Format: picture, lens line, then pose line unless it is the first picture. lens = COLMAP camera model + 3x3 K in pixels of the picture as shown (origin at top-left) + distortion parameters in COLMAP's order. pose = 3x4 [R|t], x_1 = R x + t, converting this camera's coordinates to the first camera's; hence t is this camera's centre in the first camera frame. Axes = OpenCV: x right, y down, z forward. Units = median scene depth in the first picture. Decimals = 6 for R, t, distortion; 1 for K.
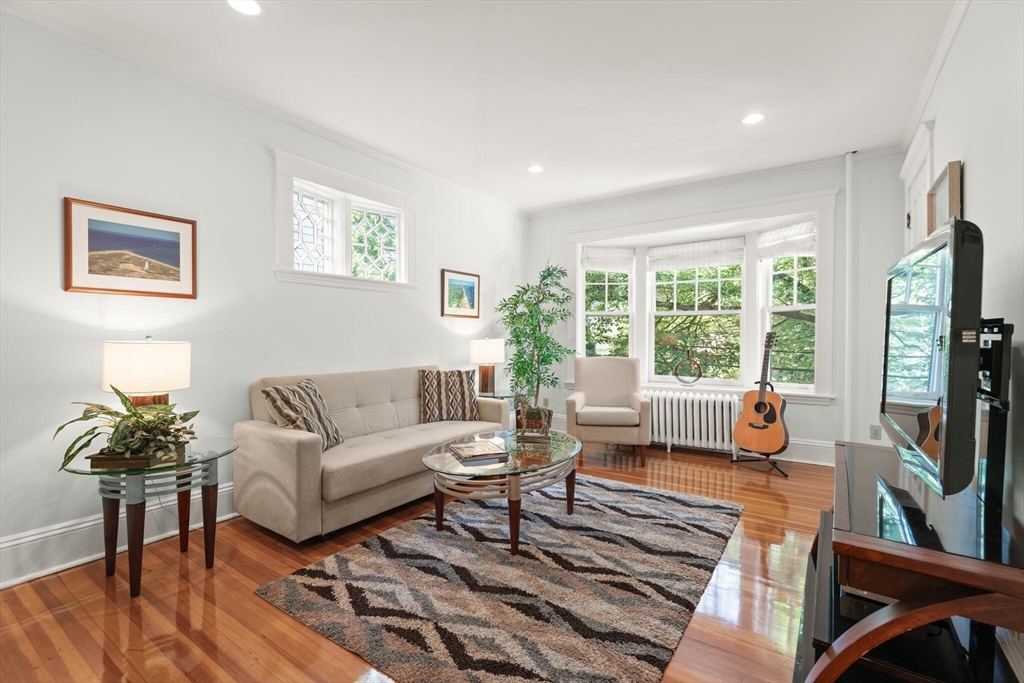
lens RADIAL K [[472.0, 0, 516.8], [0, 472.0, 343.4], [0, 0, 1]] dist [0.008137, 0.000015]
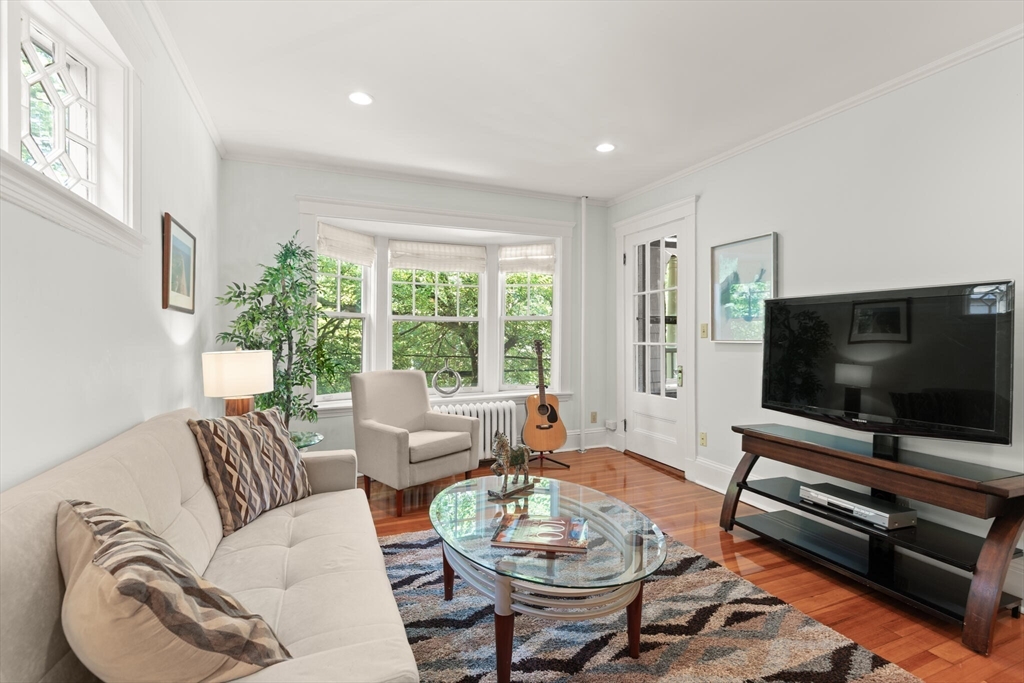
lens RADIAL K [[472.0, 0, 519.8], [0, 472.0, 346.1], [0, 0, 1]] dist [0.008137, 0.000015]
pose [[0.528580, -0.012612, 0.848790, -0.436797], [0.012107, 0.999900, 0.007318, -0.019269], [-0.848797, 0.006408, 0.528680, 0.476815]]
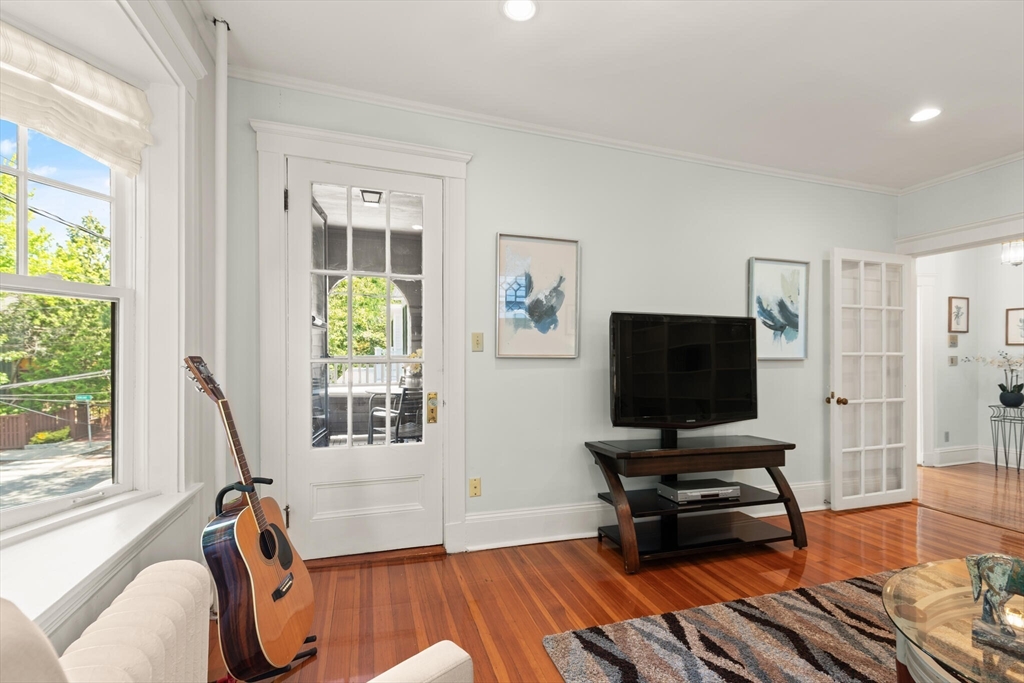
lens RADIAL K [[472.0, 0, 521.7], [0, 472.0, 349.6], [0, 0, 1]] dist [0.008137, 0.000015]
pose [[-0.796133, -0.002418, 0.605117, 0.100315], [0.005895, 0.999914, 0.011751, -0.035205], [-0.605093, 0.012923, -0.796050, 1.209645]]
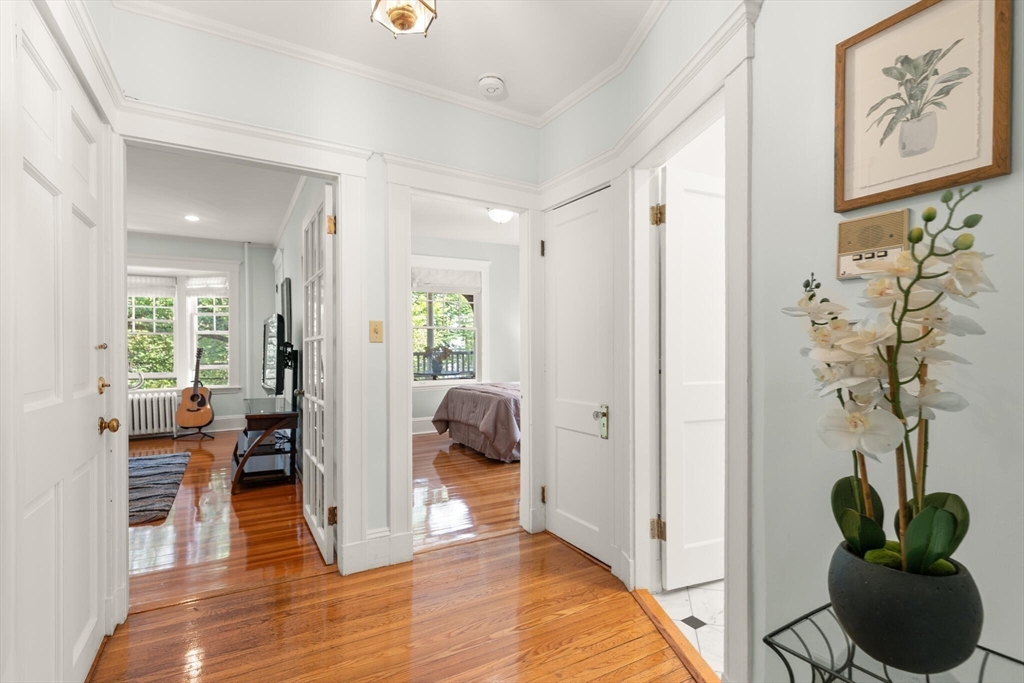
lens RADIAL K [[472.0, 0, 497.3], [0, 472.0, 360.2], [0, 0, 1]] dist [0.008137, 0.000015]
pose [[0.455477, -0.012165, 0.890164, -0.388226], [0.013838, 0.999883, 0.006584, 0.019868], [-0.890140, 0.009319, 0.455592, -0.546649]]
